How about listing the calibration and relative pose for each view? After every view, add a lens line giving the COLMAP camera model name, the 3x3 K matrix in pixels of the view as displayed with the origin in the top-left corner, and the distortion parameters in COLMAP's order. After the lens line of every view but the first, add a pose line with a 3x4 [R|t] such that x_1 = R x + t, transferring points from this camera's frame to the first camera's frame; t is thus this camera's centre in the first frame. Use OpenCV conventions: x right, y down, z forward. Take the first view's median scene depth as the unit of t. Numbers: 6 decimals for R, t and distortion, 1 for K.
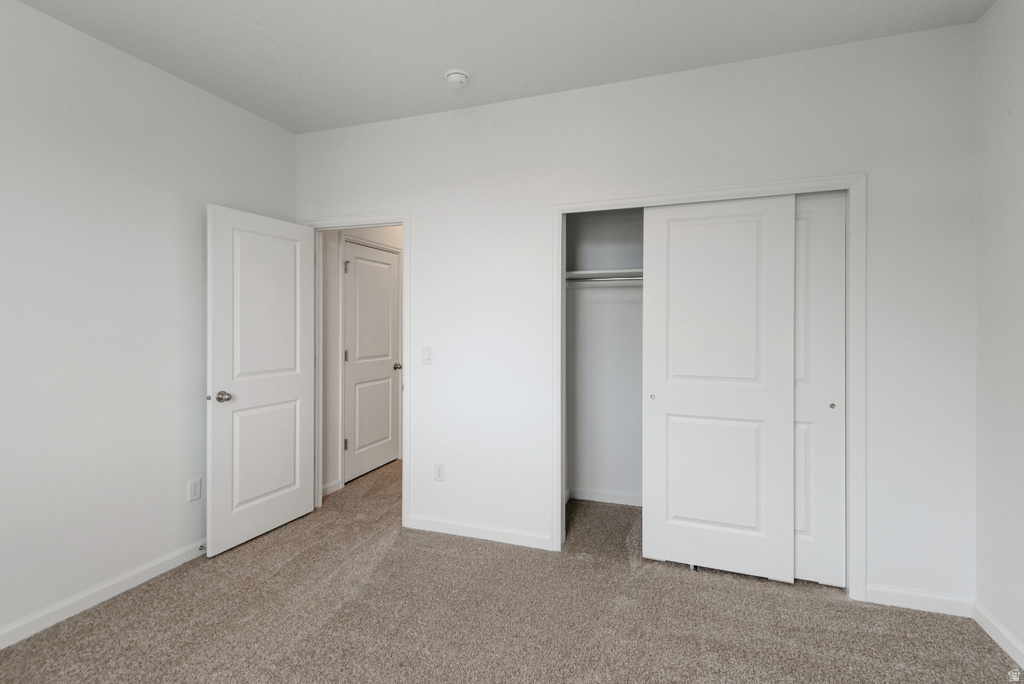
lens RADIAL K [[478.6, 0, 515.9], [0, 478.6, 324.6], [0, 0, 1]] dist [0.002689, 0.000235]
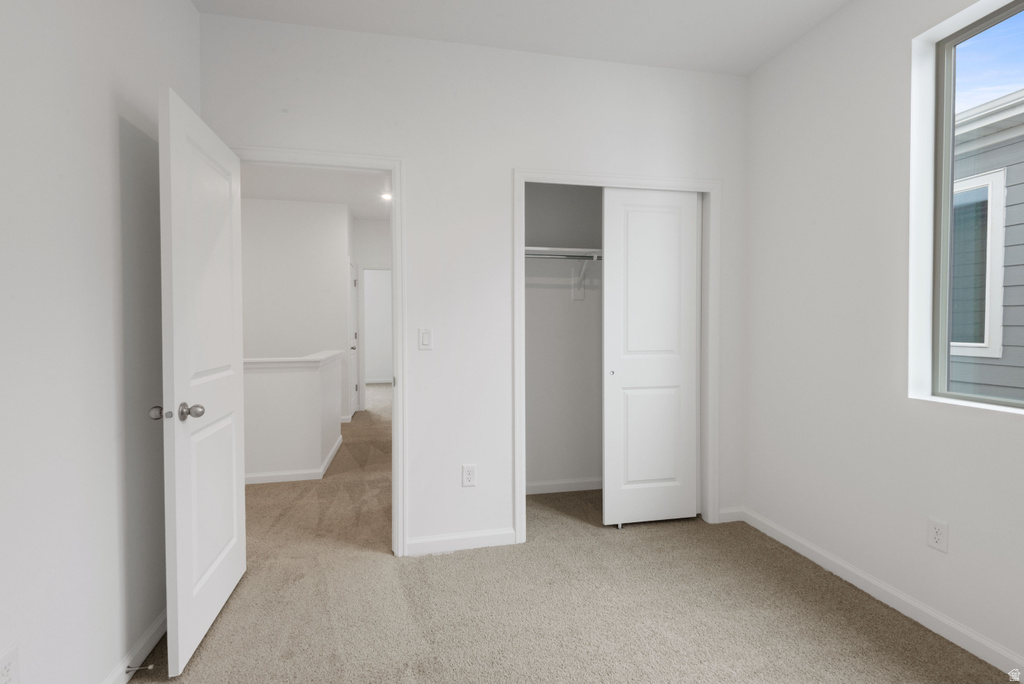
lens RADIAL K [[478.6, 0, 515.9], [0, 478.6, 324.6], [0, 0, 1]] dist [0.002689, 0.000235]
pose [[0.846733, -0.010478, 0.531915, -0.444697], [-0.003592, 0.999671, 0.025410, 0.023098], [-0.532006, -0.023426, 0.846417, 0.231852]]
